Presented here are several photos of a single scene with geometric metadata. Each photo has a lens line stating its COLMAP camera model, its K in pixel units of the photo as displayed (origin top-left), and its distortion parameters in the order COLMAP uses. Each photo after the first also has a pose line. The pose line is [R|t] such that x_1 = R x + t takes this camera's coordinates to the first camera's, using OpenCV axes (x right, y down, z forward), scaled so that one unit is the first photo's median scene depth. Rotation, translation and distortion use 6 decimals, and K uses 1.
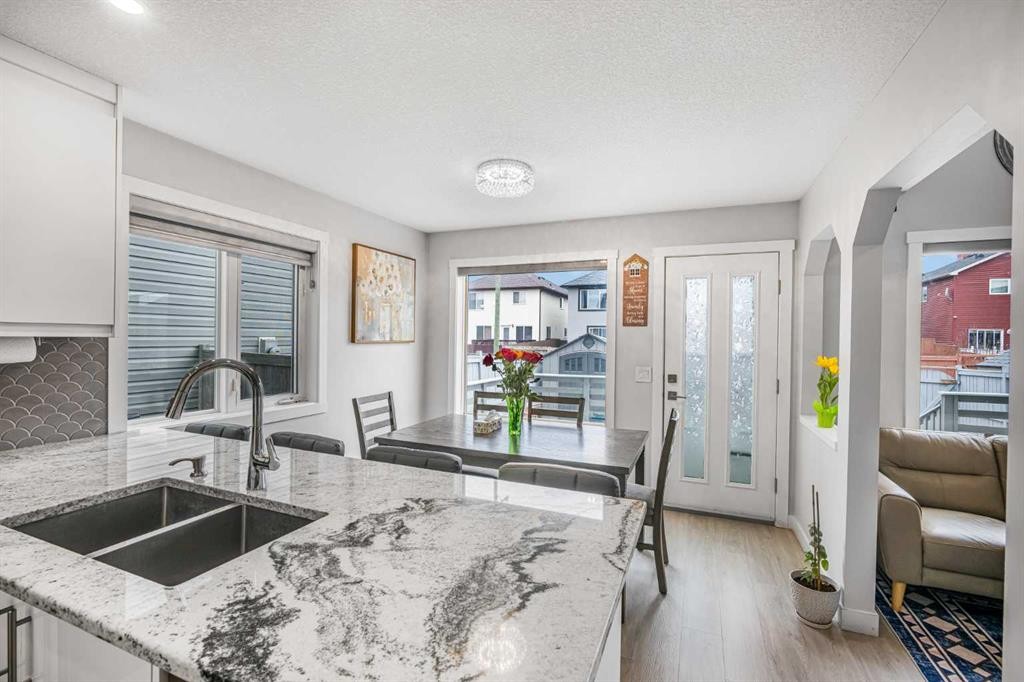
lens RADIAL K [[441.0, 0, 522.2], [0, 441.0, 341.0], [0, 0, 1]] dist [-0.018194, 0.003395]
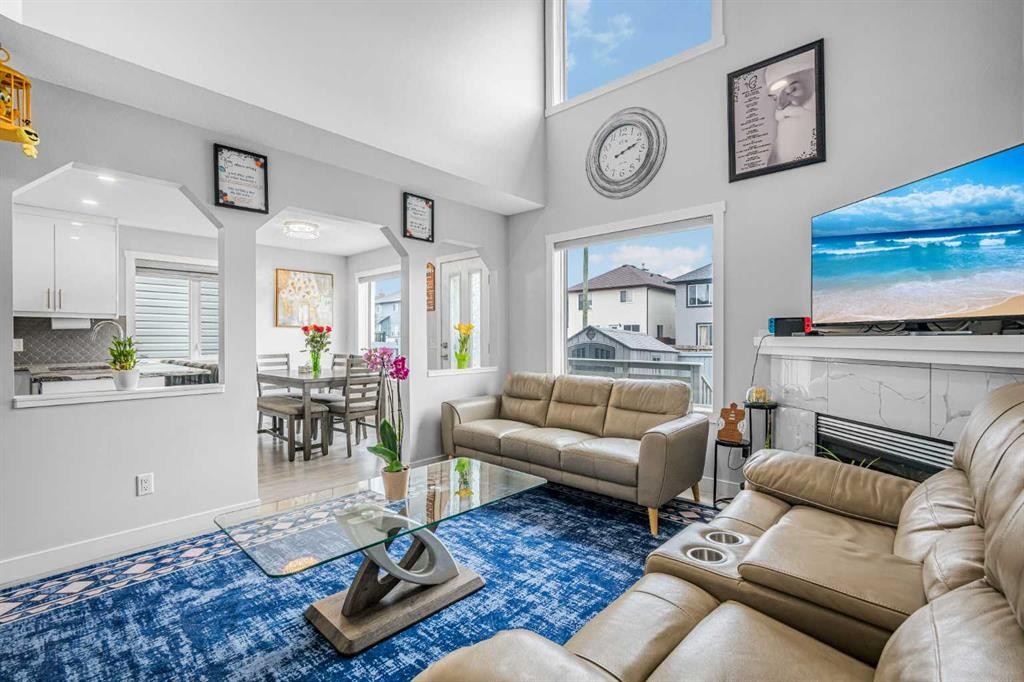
lens RADIAL K [[447.9, 0, 516.2], [0, 447.9, 335.9], [0, 0, 1]] dist [-0.017589, 0.006175]
pose [[0.942284, -0.020247, -0.334203, 1.135642], [0.014183, 0.999688, -0.020575, 0.094852], [0.334515, 0.014648, 0.942277, -0.349954]]
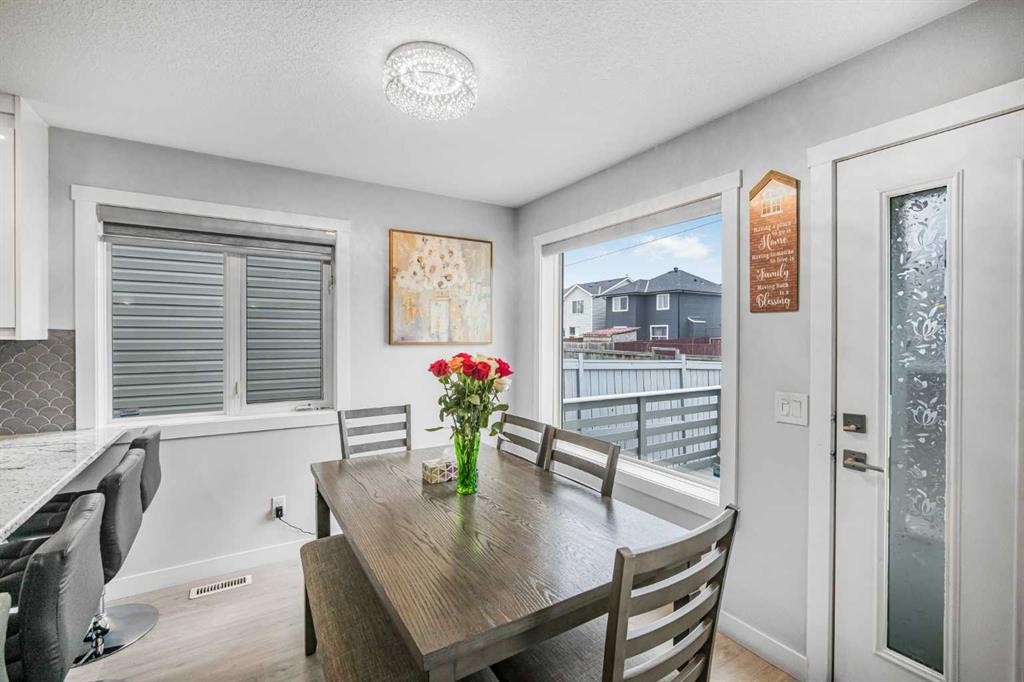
lens RADIAL K [[441.0, 0, 519.6], [0, 441.0, 340.3], [0, 0, 1]] dist [-0.018194, 0.003395]
pose [[0.815076, -0.004760, -0.579334, 0.342112], [0.003095, 0.999988, -0.003863, 0.000217], [0.579345, 0.001356, 0.815081, 0.459341]]
